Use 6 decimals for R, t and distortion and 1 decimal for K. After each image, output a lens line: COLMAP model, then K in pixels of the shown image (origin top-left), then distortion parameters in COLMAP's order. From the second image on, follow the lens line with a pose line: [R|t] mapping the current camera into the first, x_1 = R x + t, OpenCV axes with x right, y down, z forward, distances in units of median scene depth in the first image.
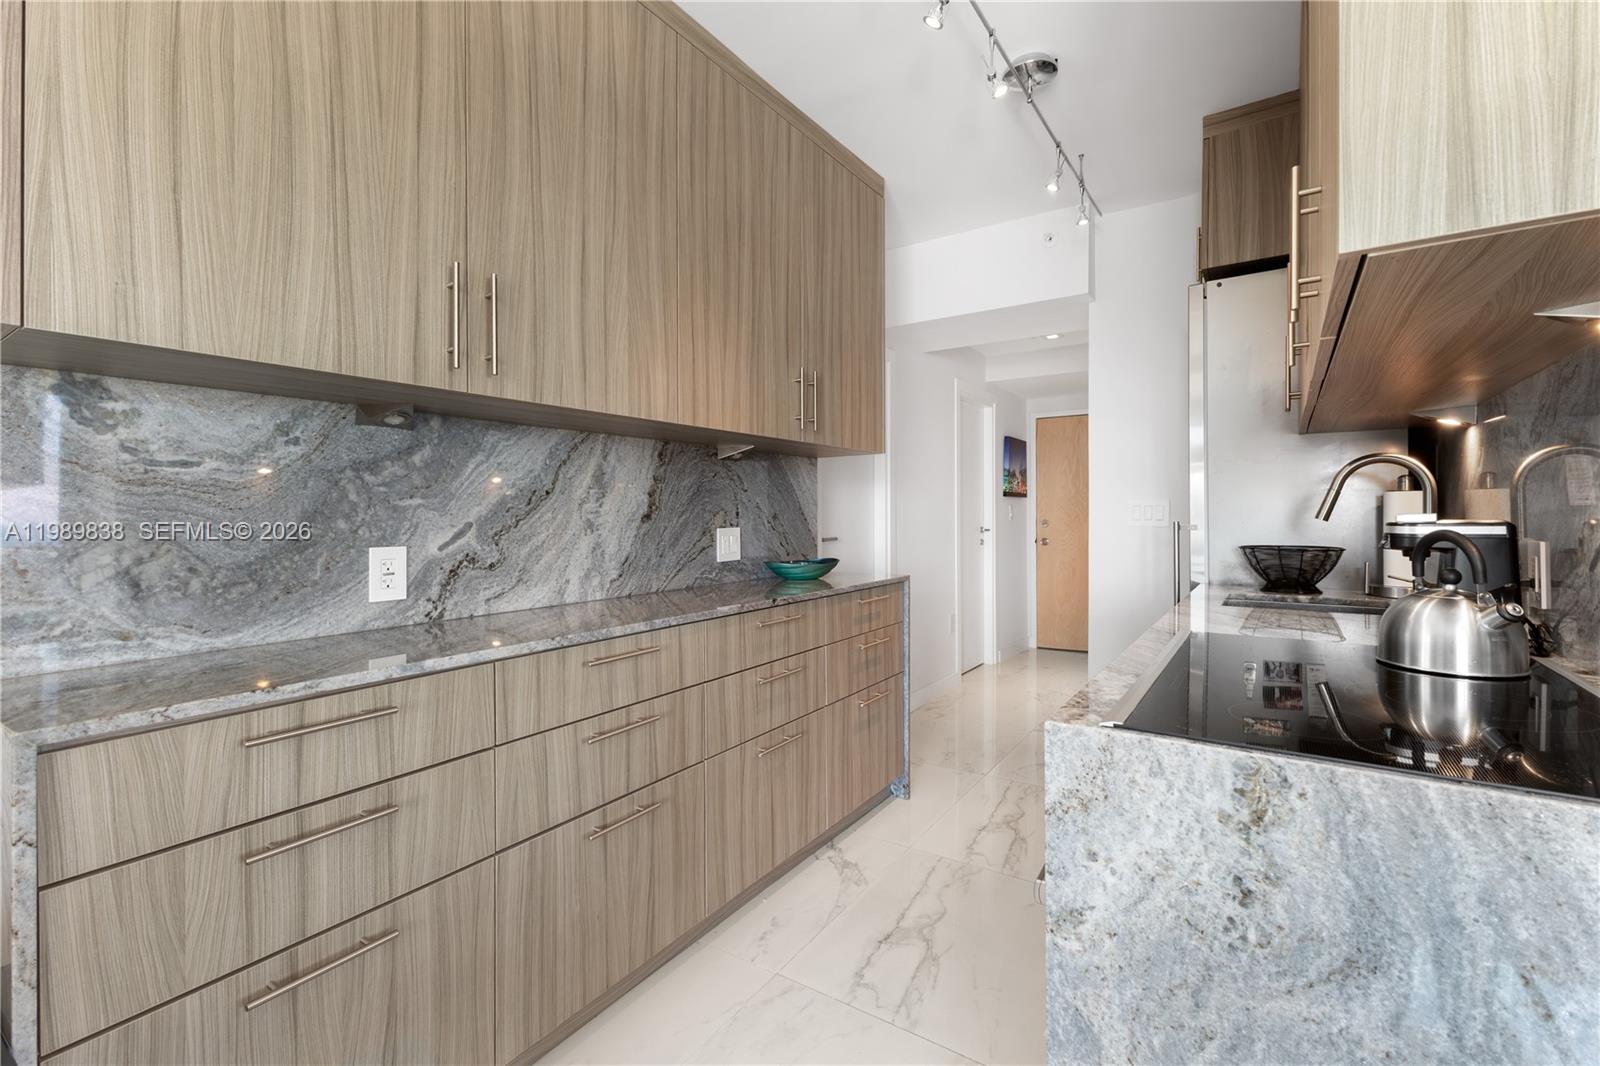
lens RADIAL K [[694.4, 0, 829.9], [0, 694.4, 493.3], [0, 0, 1]] dist [0.019268, -0.004812]
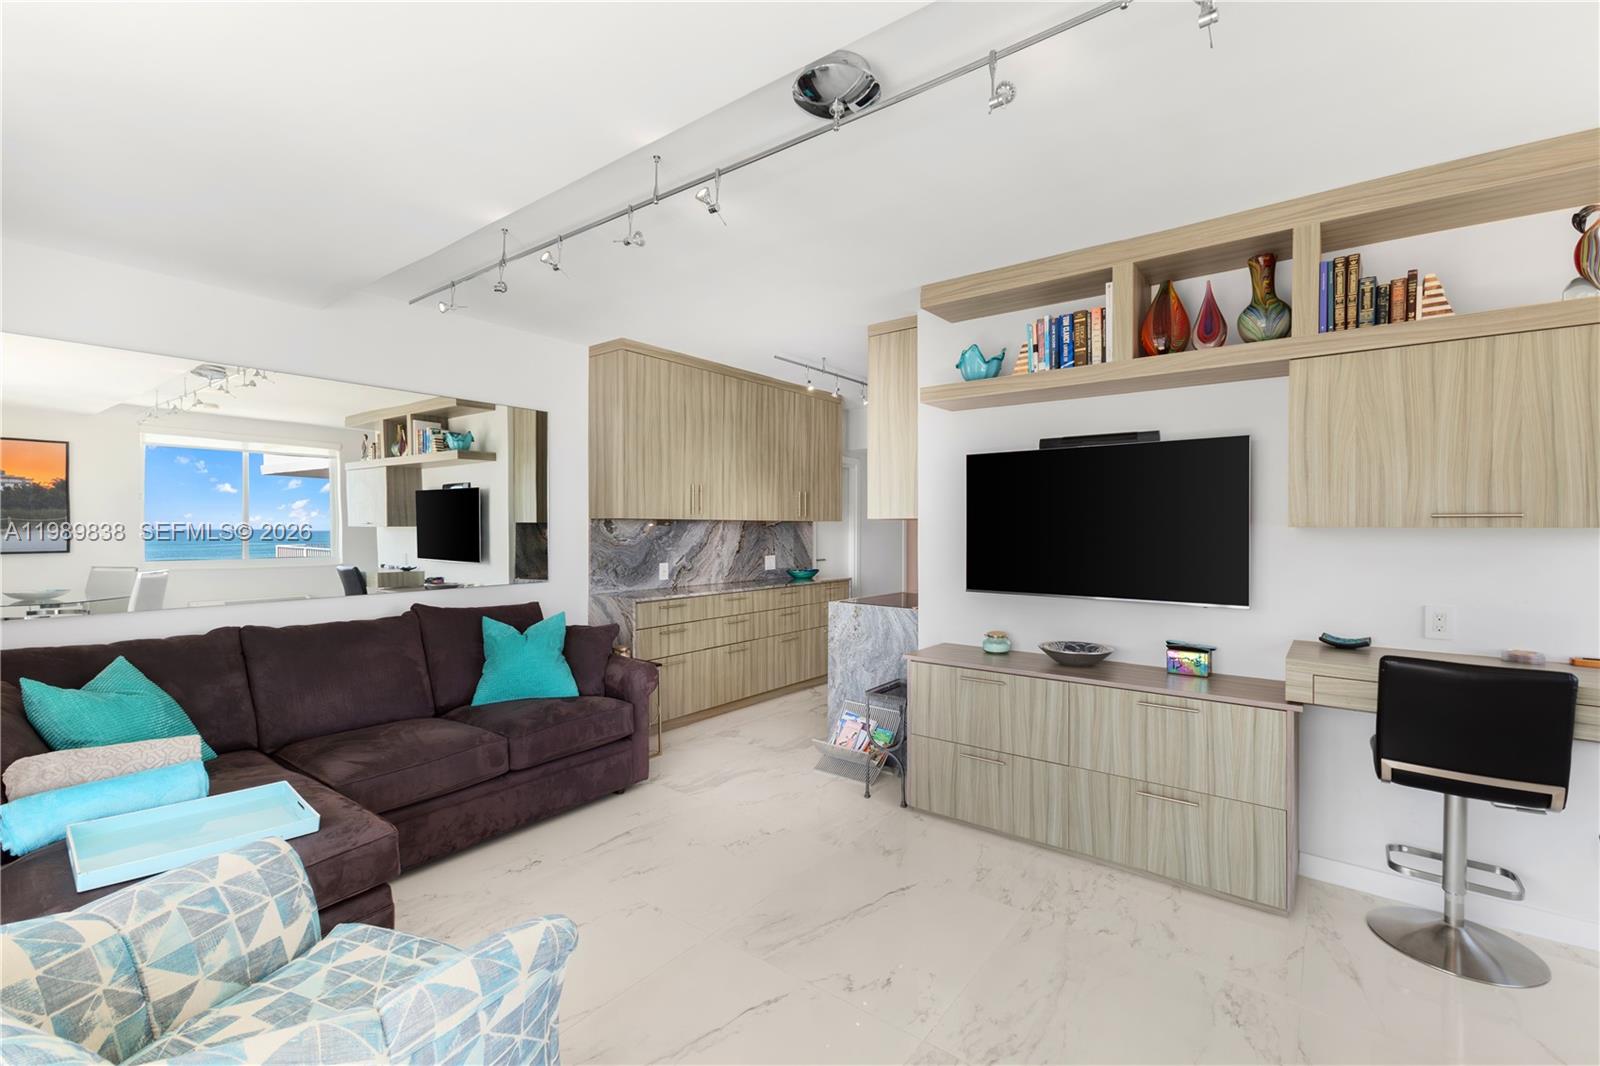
lens RADIAL K [[694.4, 0, 818.6], [0, 694.4, 523.0], [0, 0, 1]] dist [0.019268, -0.004812]
pose [[0.996340, 0.011324, -0.084725, 0.311304], [-0.009006, 0.999576, 0.027691, -0.183154], [0.085002, -0.026827, 0.996020, -1.915757]]
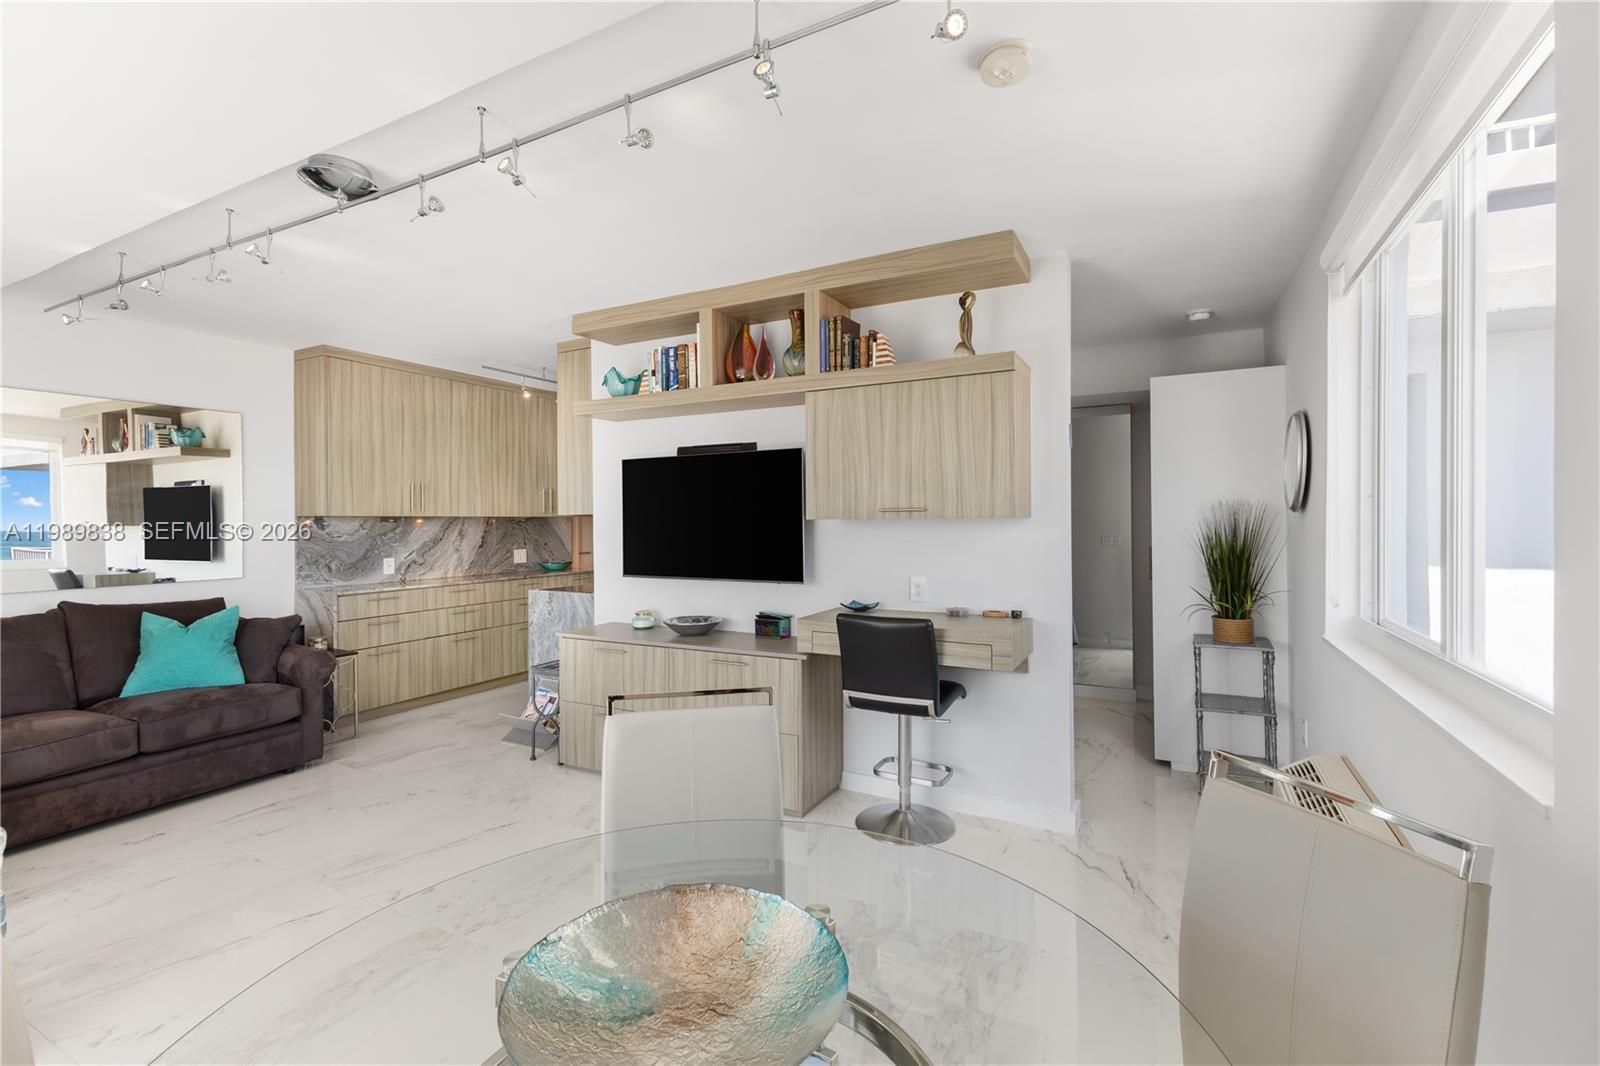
lens RADIAL K [[694.4, 0, 820.8], [0, 694.4, 509.6], [0, 0, 1]] dist [0.019268, -0.004812]
pose [[0.996588, 0.003624, 0.082454, 1.044277], [-0.005022, 0.999847, 0.016755, -0.201620], [-0.082381, -0.017112, 0.996454, -2.271345]]
